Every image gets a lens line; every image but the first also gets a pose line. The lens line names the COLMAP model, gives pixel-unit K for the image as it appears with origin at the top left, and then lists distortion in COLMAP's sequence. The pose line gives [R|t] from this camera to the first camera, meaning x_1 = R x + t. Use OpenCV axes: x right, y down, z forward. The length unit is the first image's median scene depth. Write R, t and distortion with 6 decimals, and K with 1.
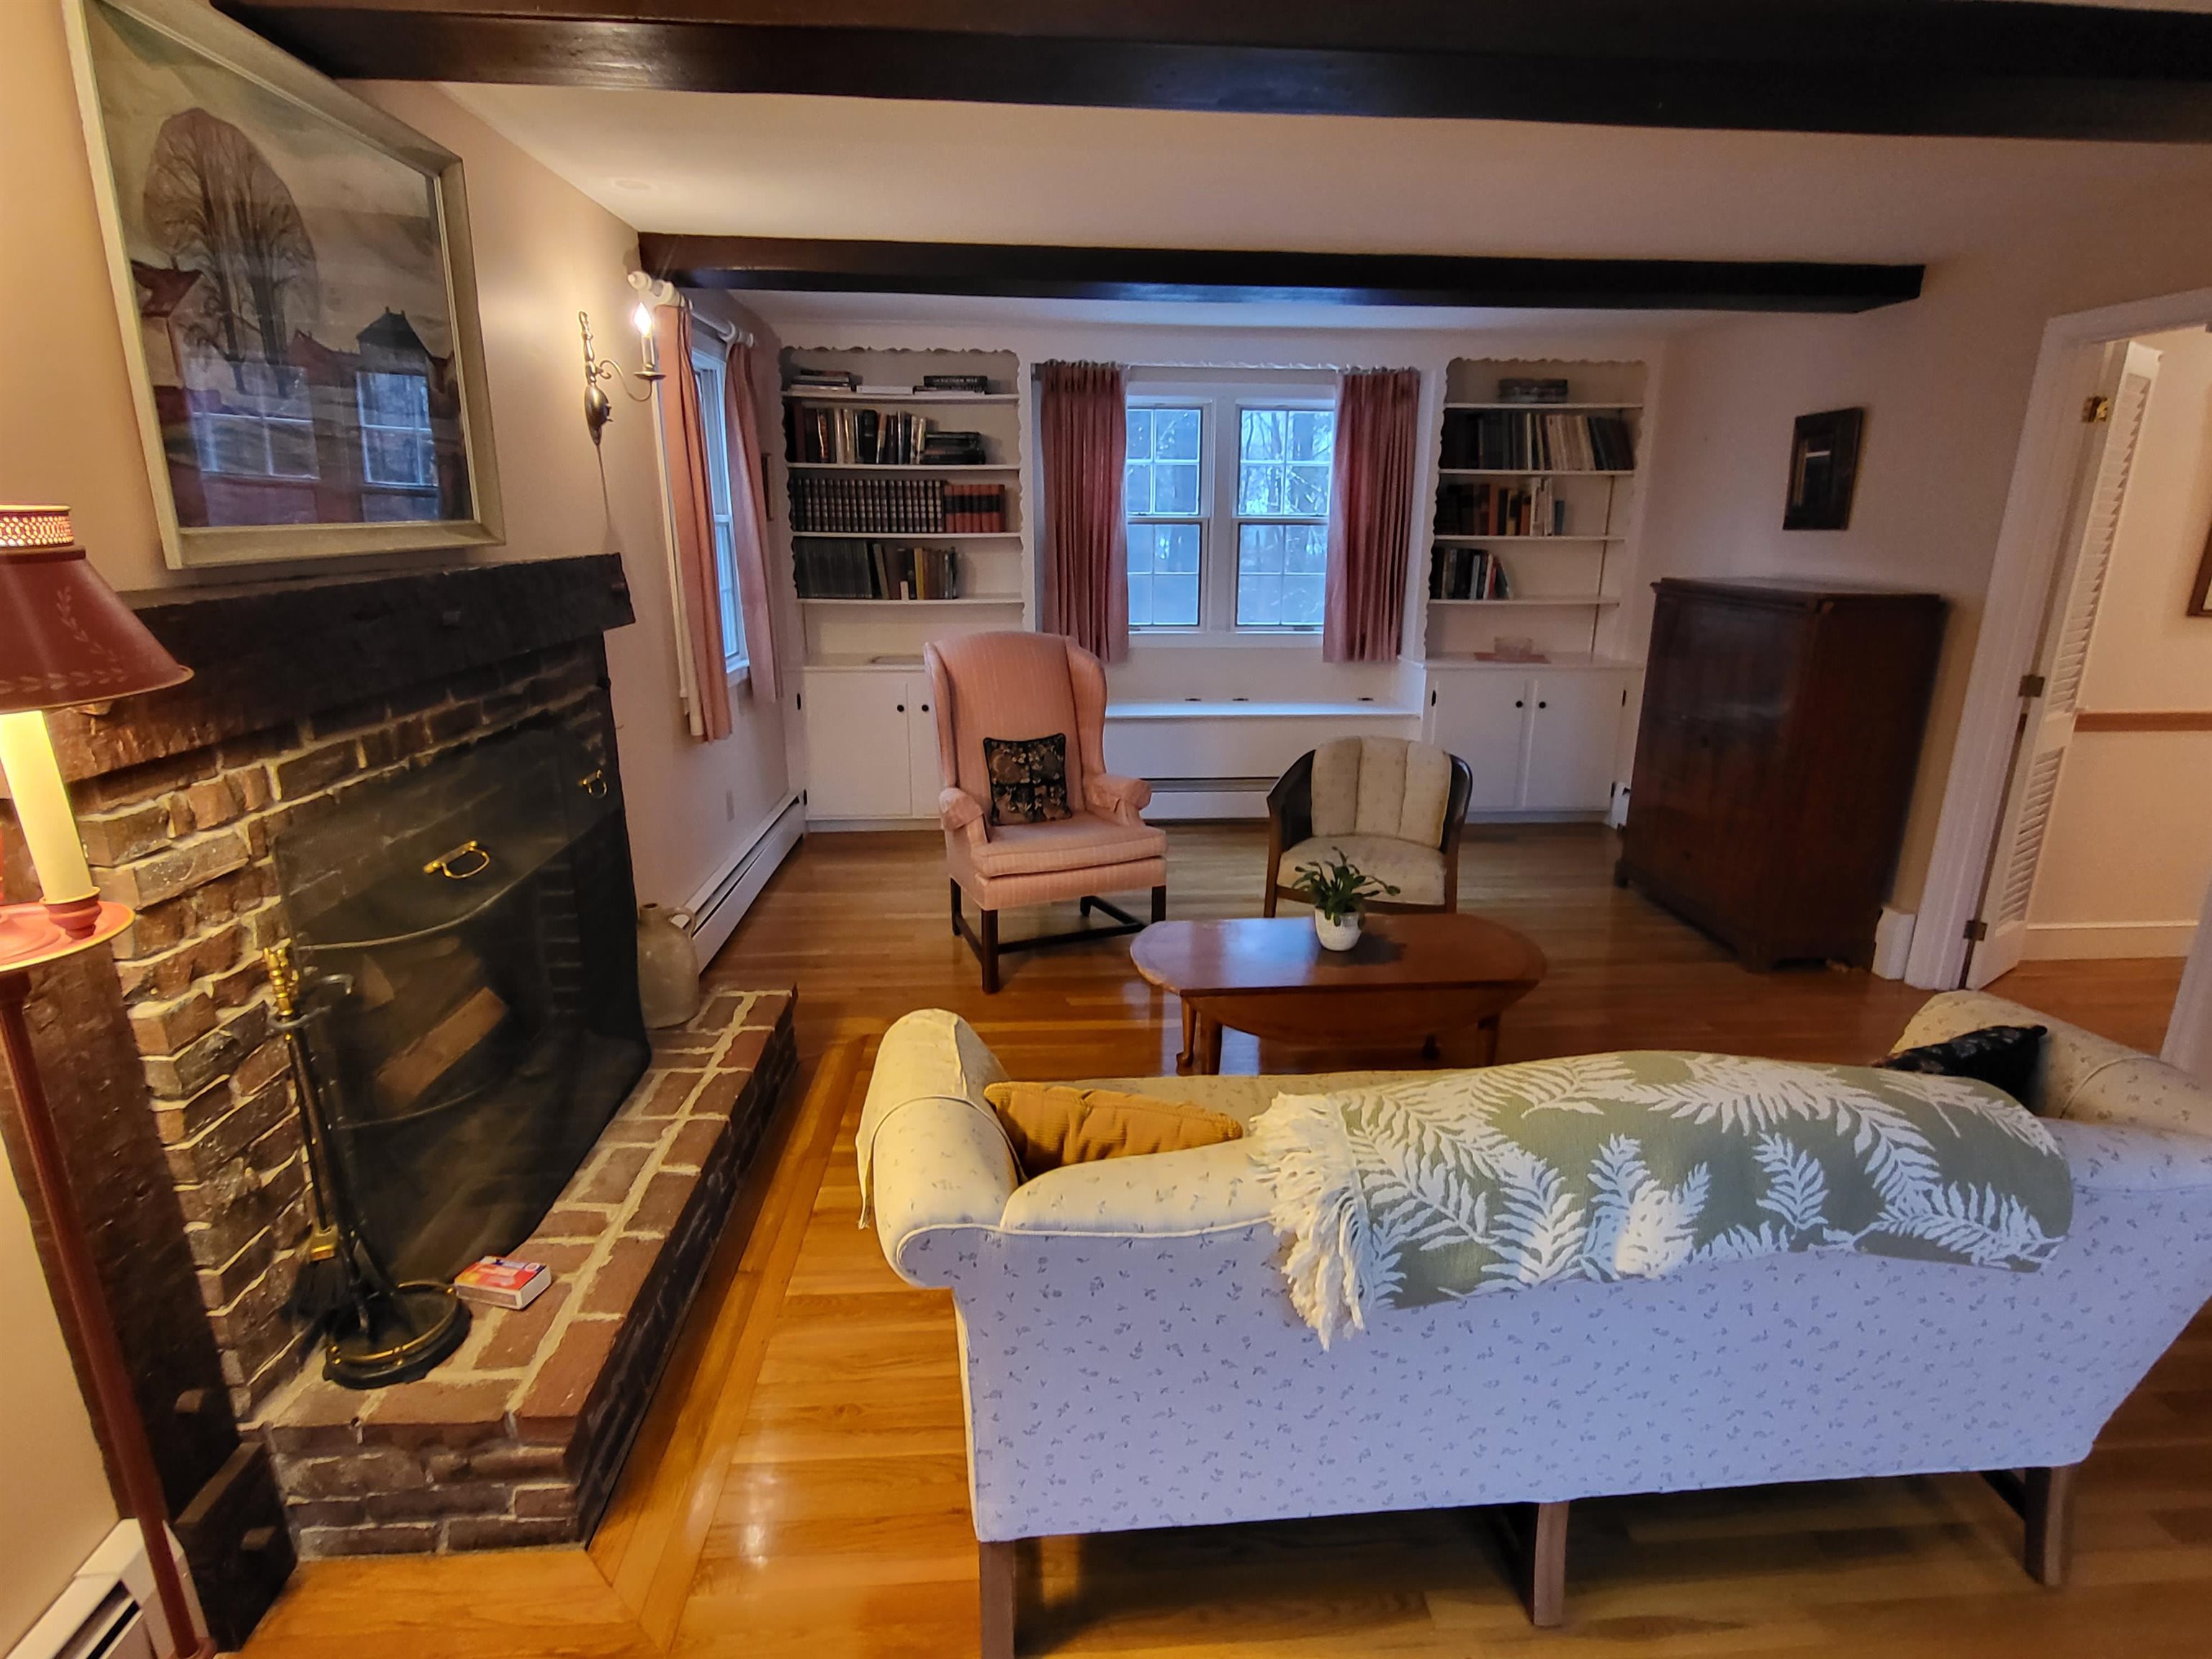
lens RADIAL K [[1102.1, 0, 1116.3], [0, 1102.1, 823.9], [0, 0, 1]] dist [0.003324, -0.001771]
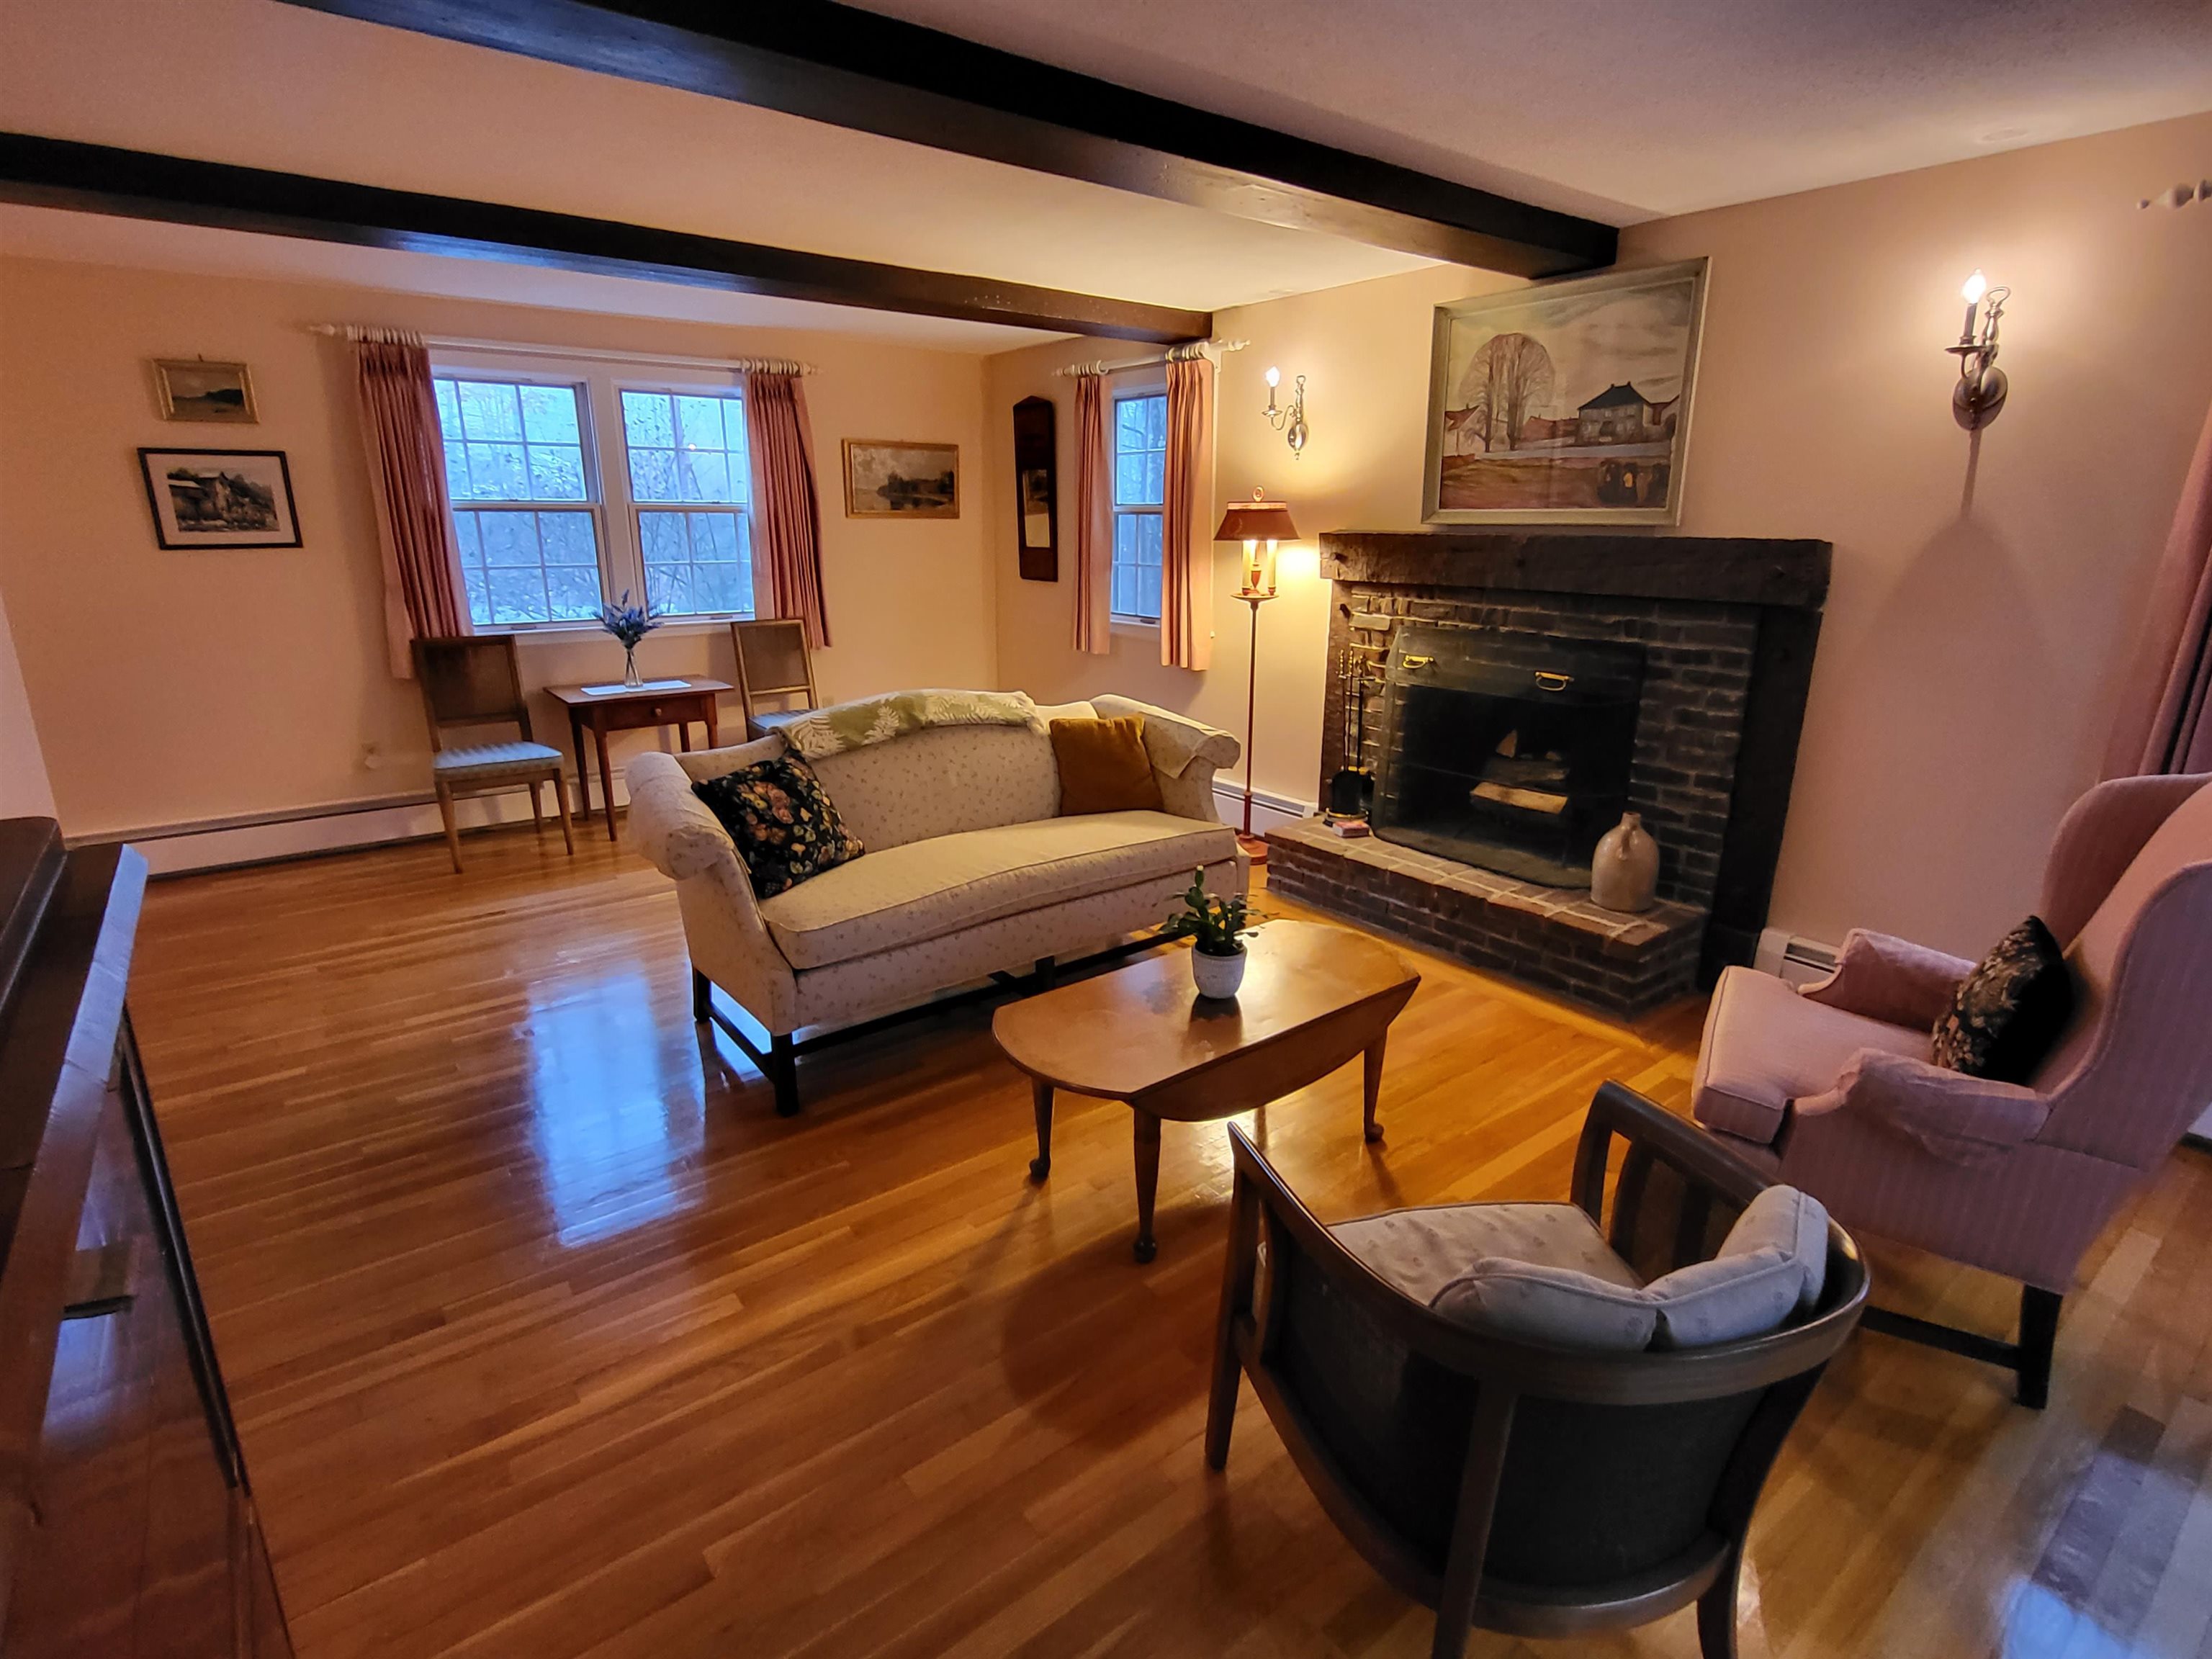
lens RADIAL K [[1102.1, 0, 1116.8], [0, 1102.1, 830.9], [0, 0, 1]] dist [0.003324, -0.001771]
pose [[-0.829864, 0.143633, -0.539161, 0.846996], [-0.162953, 0.861782, 0.480394, -0.473814], [0.533640, 0.486520, -0.691756, 1.769540]]
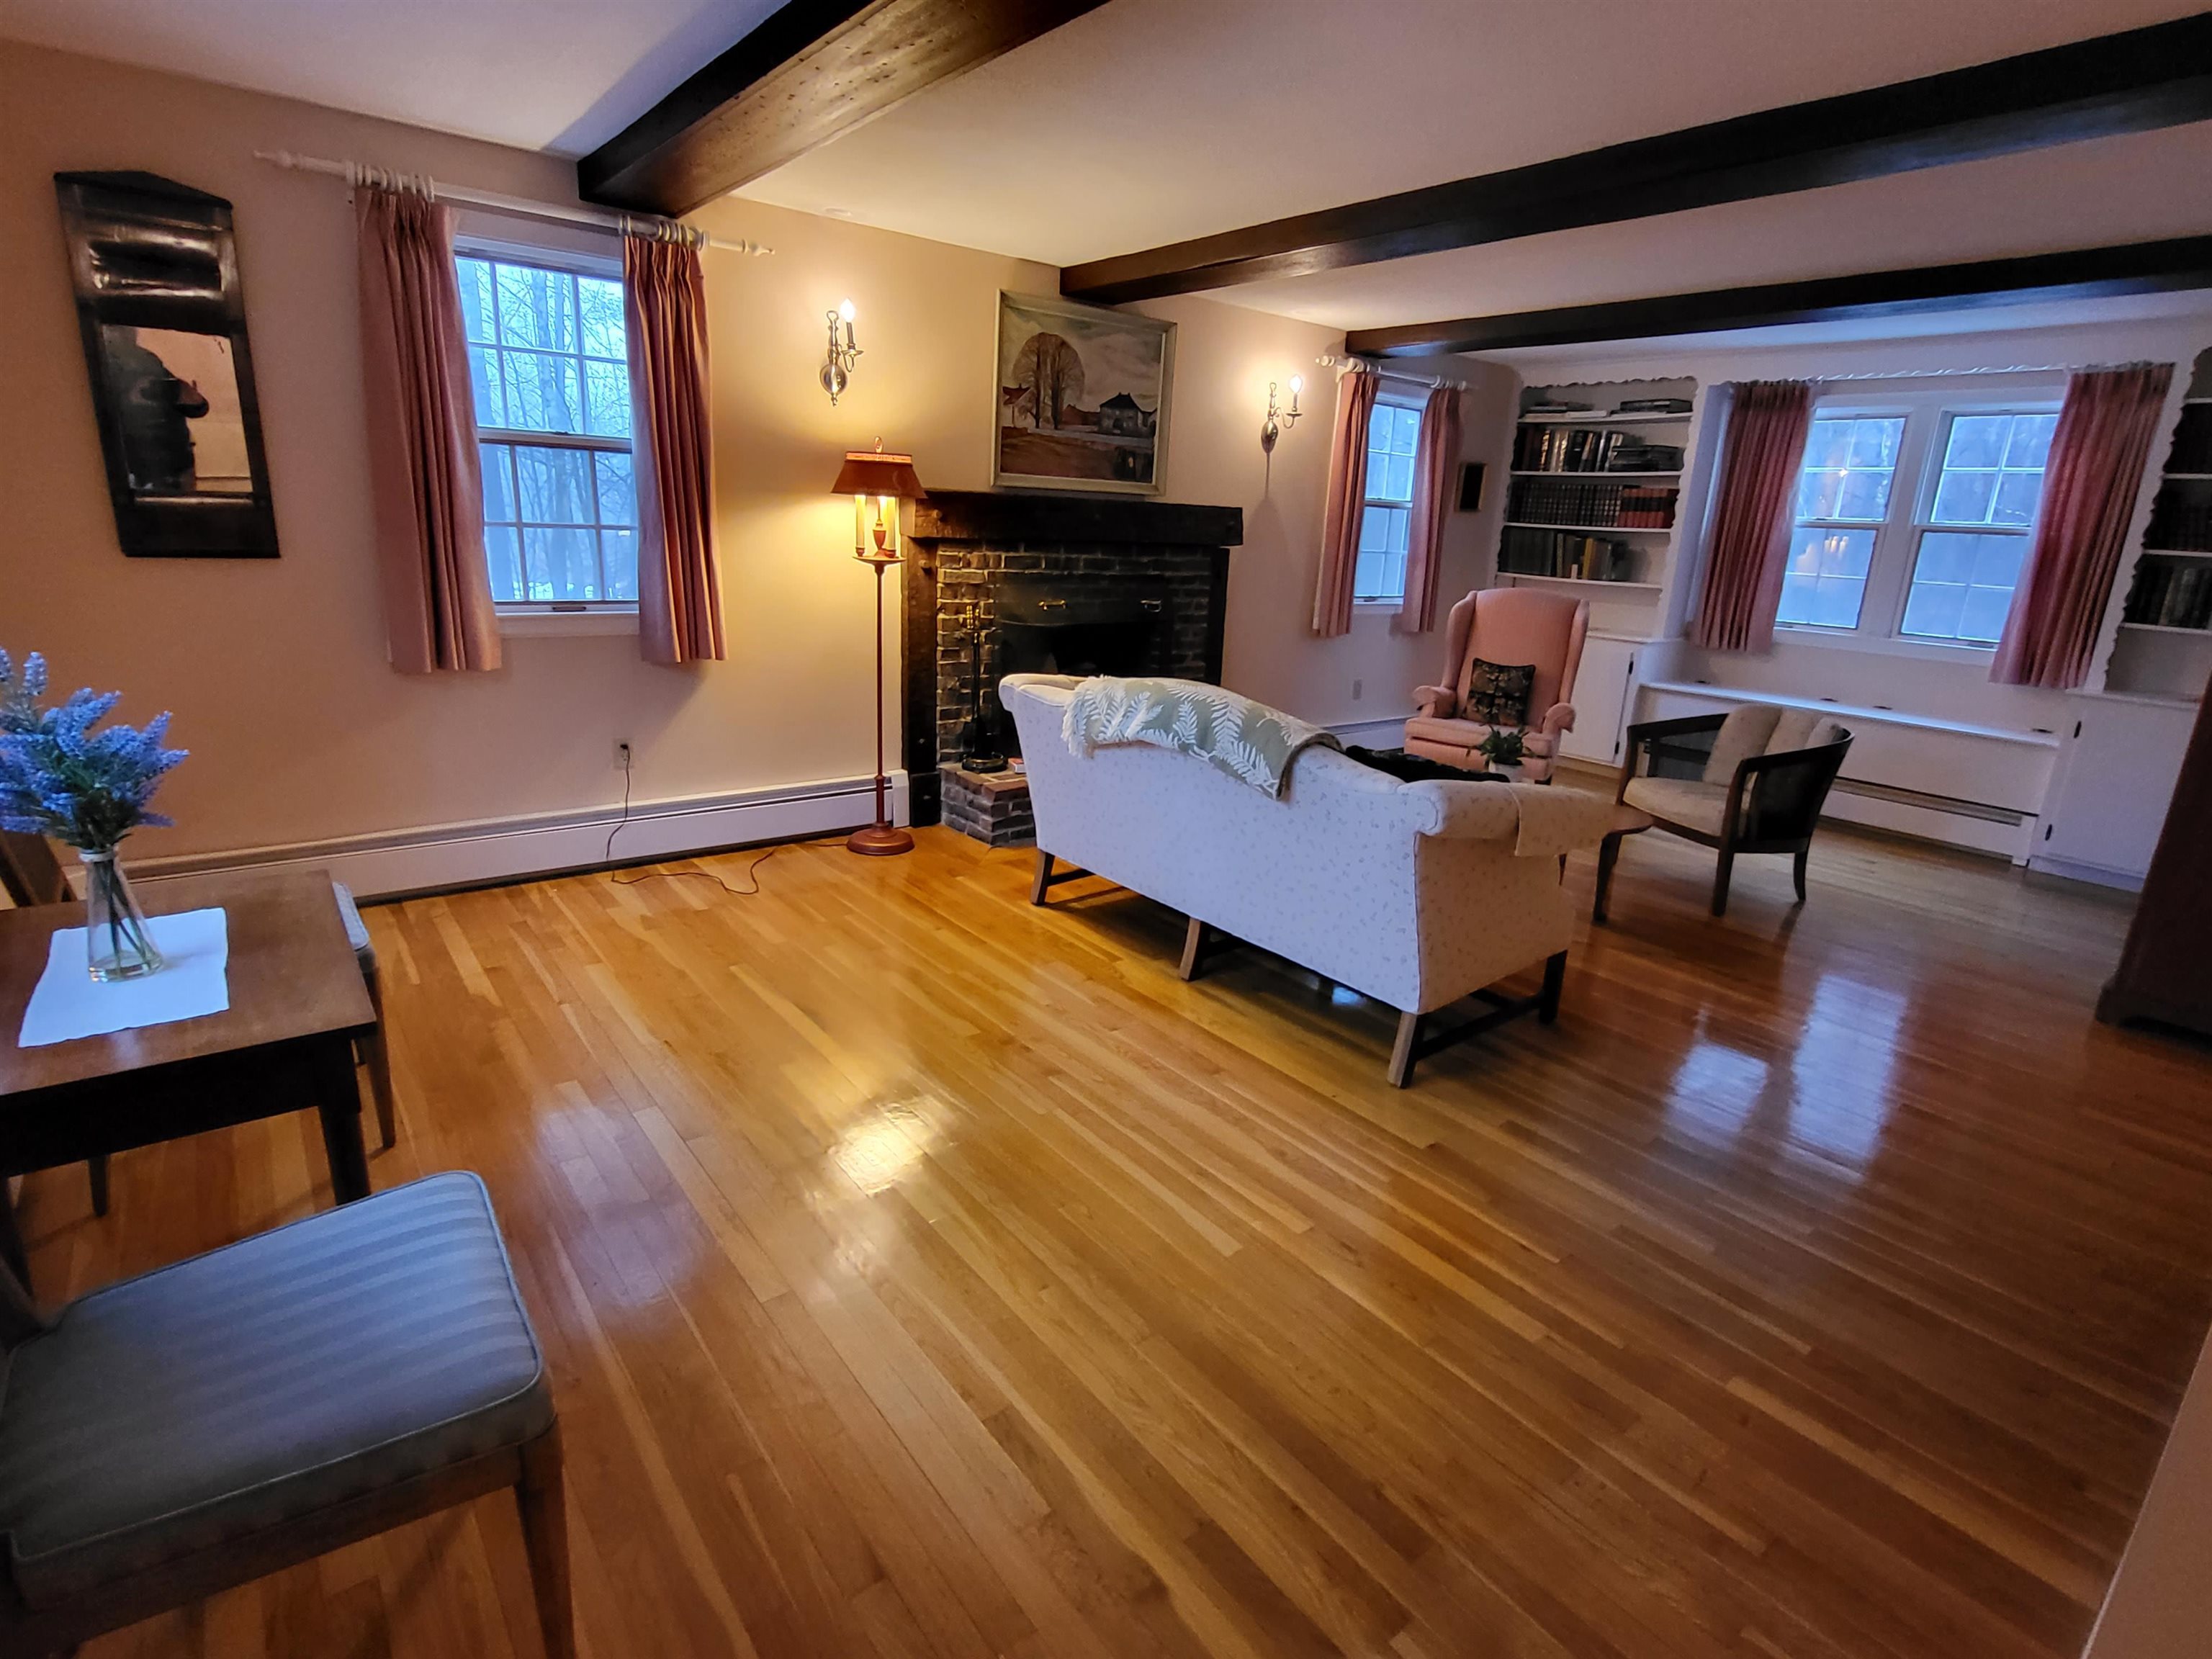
lens RADIAL K [[1102.1, 0, 1124.3], [0, 1102.1, 824.1], [0, 0, 1]] dist [0.003324, -0.001771]
pose [[0.573552, 0.242930, -0.782319, 1.233915], [-0.267656, 0.958174, 0.101307, 0.163316], [0.774208, 0.151288, 0.614584, -0.285602]]
